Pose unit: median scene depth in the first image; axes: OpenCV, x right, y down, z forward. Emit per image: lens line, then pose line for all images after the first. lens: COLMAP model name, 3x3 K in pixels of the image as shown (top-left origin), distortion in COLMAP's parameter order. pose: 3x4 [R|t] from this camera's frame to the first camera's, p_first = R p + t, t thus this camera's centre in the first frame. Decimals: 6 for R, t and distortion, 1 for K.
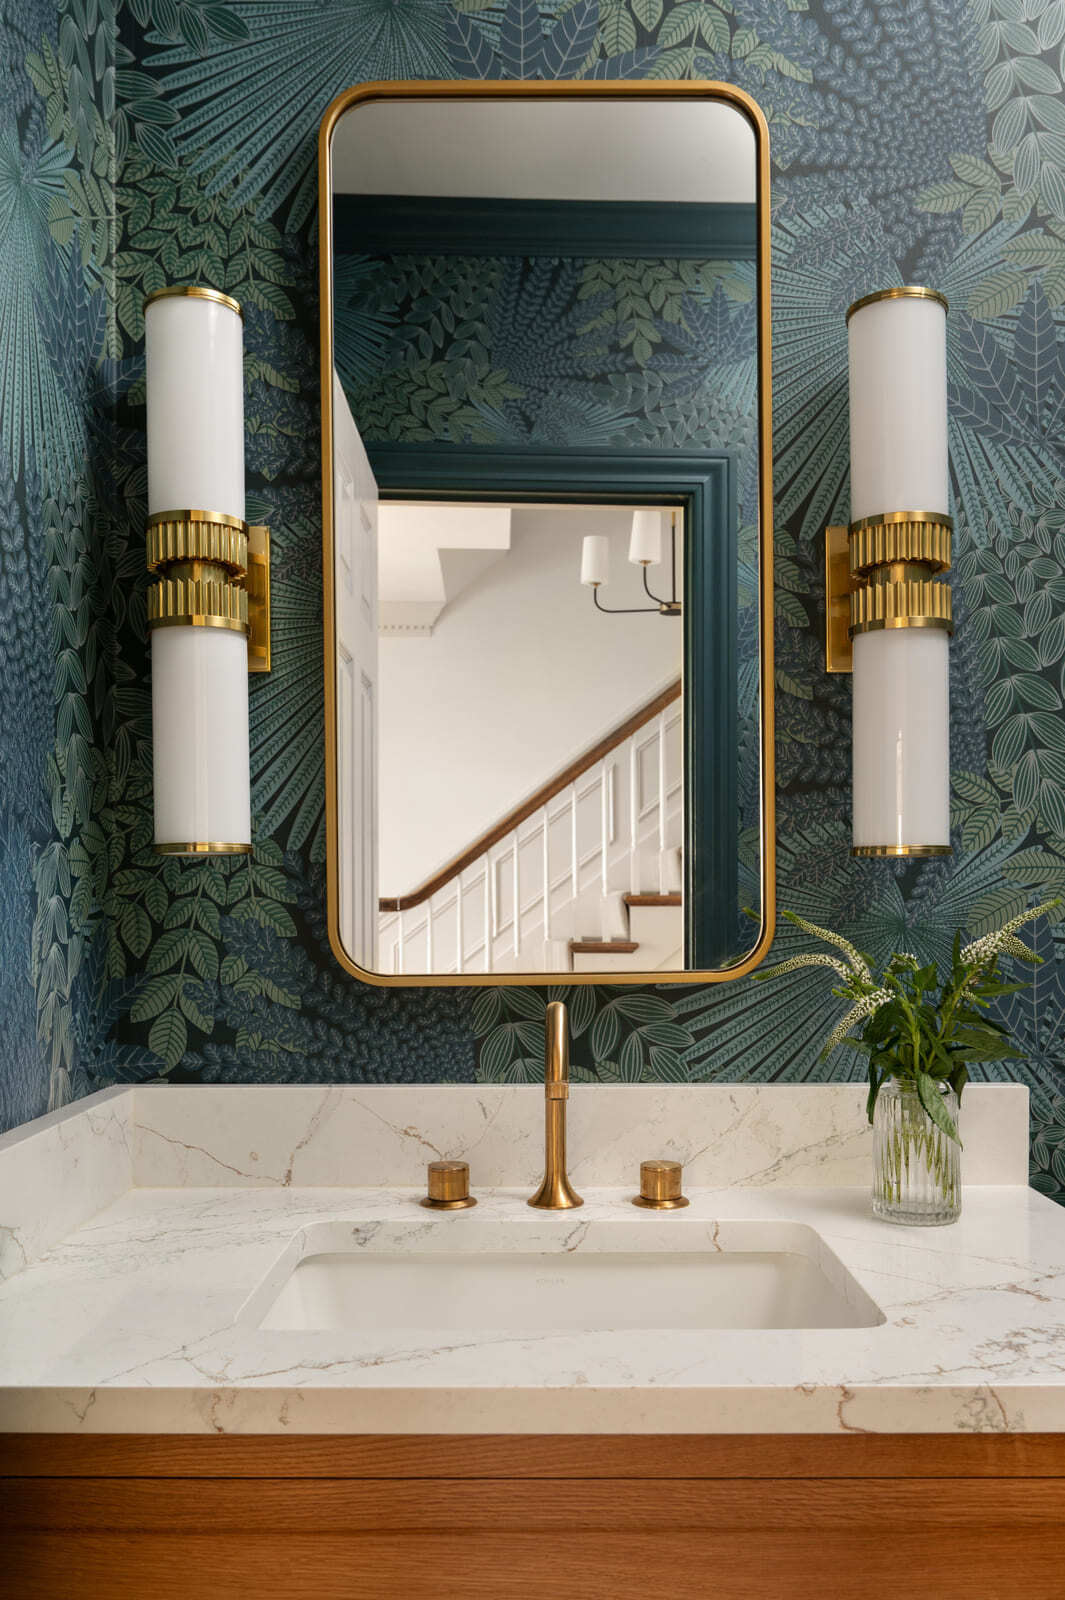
lens RADIAL K [[2687.4, 0, 500.0], [0, 2687.4, 800.2], [0, 0, 1]] dist [0.008482, 0.028440]
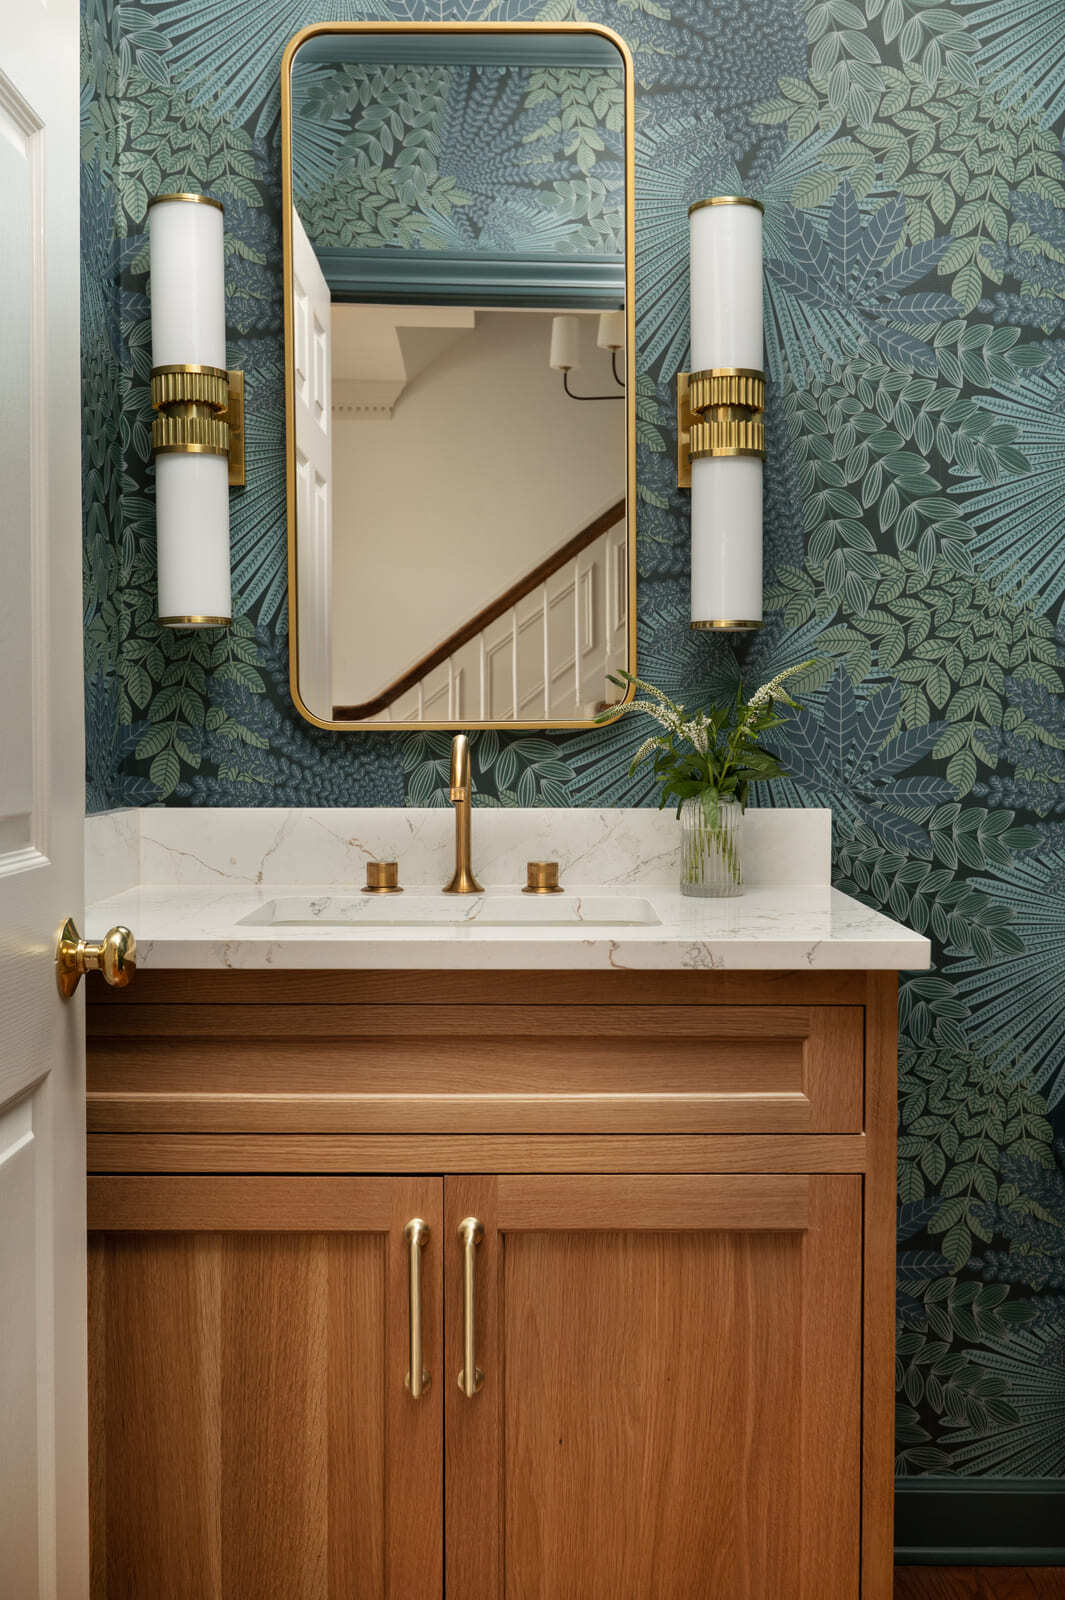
lens RADIAL K [[3117.7, 0, 532.5], [0, 3117.7, 800.0], [0, 0, 1]] dist [0.103681, -0.422491]
pose [[0.999826, 0.002263, 0.018531, 0.024415], [-0.003414, 0.998050, 0.062321, 0.008731], [-0.018354, -0.062374, 0.997884, -0.493702]]
